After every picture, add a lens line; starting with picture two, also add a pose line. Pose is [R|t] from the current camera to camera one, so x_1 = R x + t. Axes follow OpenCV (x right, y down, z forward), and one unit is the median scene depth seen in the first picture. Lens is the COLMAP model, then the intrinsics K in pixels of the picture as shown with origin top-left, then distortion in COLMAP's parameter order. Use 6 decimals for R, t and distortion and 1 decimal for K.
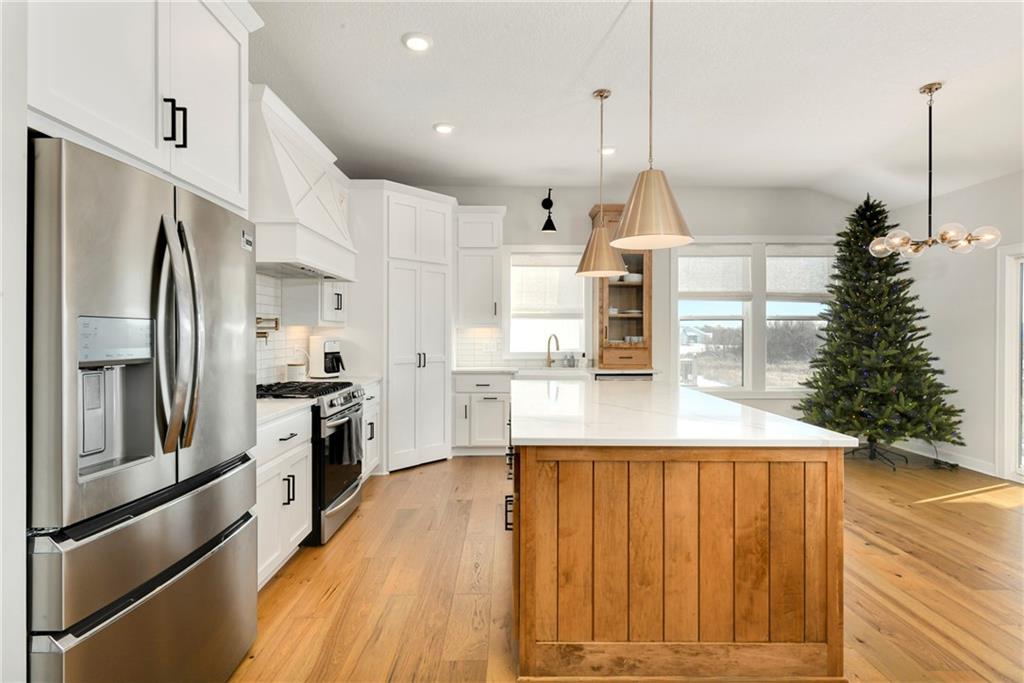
lens RADIAL K [[488.2, 0, 512.0], [0, 488.2, 341.5], [0, 0, 1]] dist [-0.000244, 0.000064]
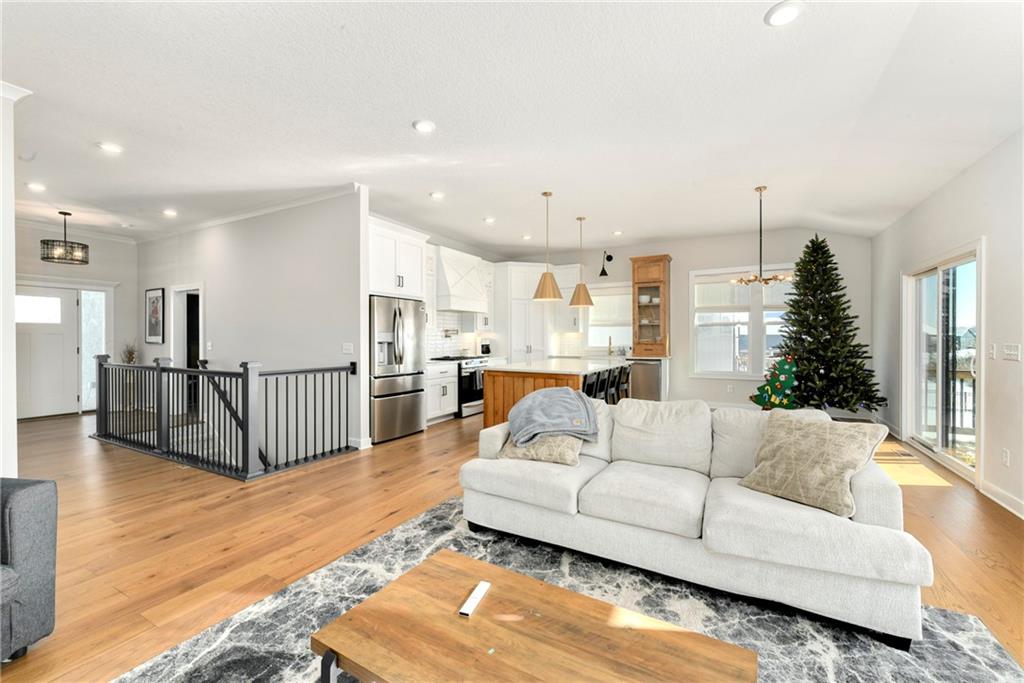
lens RADIAL K [[410.2, 0, 512.0], [0, 410.2, 341.5], [0, 0, 1]] dist [-0.000159, -0.000010]
pose [[0.866504, -0.000150, -0.499170, 0.583498], [-0.003286, 0.999977, -0.006003, 0.017056], [0.499159, 0.006842, 0.866483, -0.471362]]
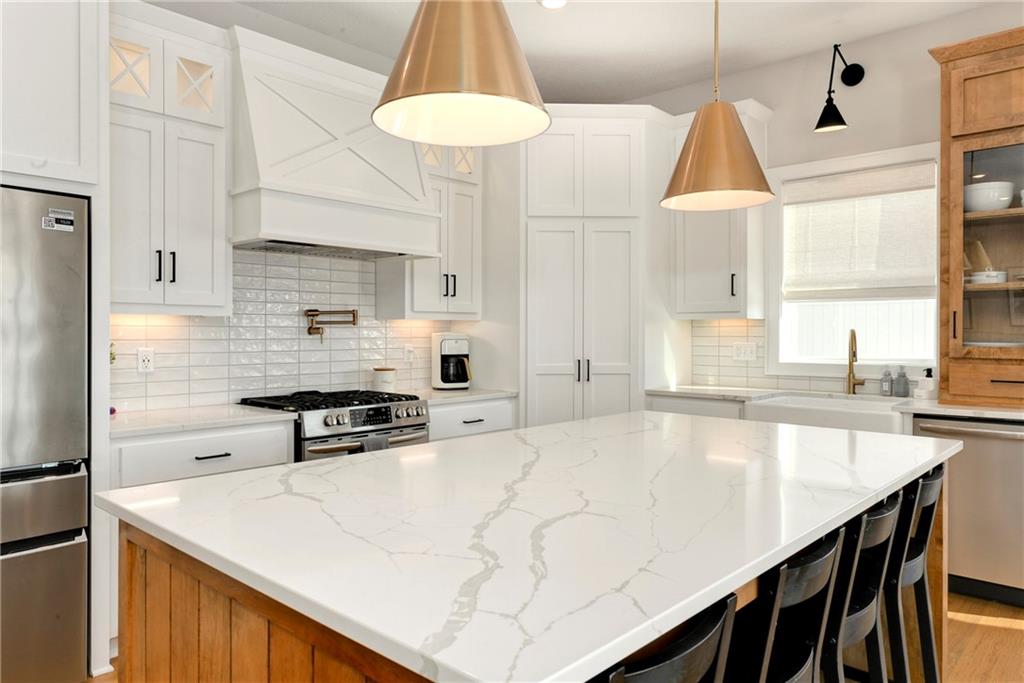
lens RADIAL K [[687.1, 0, 512.0], [0, 687.1, 341.5], [0, 0, 1]] dist [0.003737, 0.002136]
pose [[0.728826, 0.006697, -0.684666, 0.368307], [-0.008902, 0.999960, 0.000304, 0.001018], [0.684641, 0.005873, 0.728857, 0.276349]]
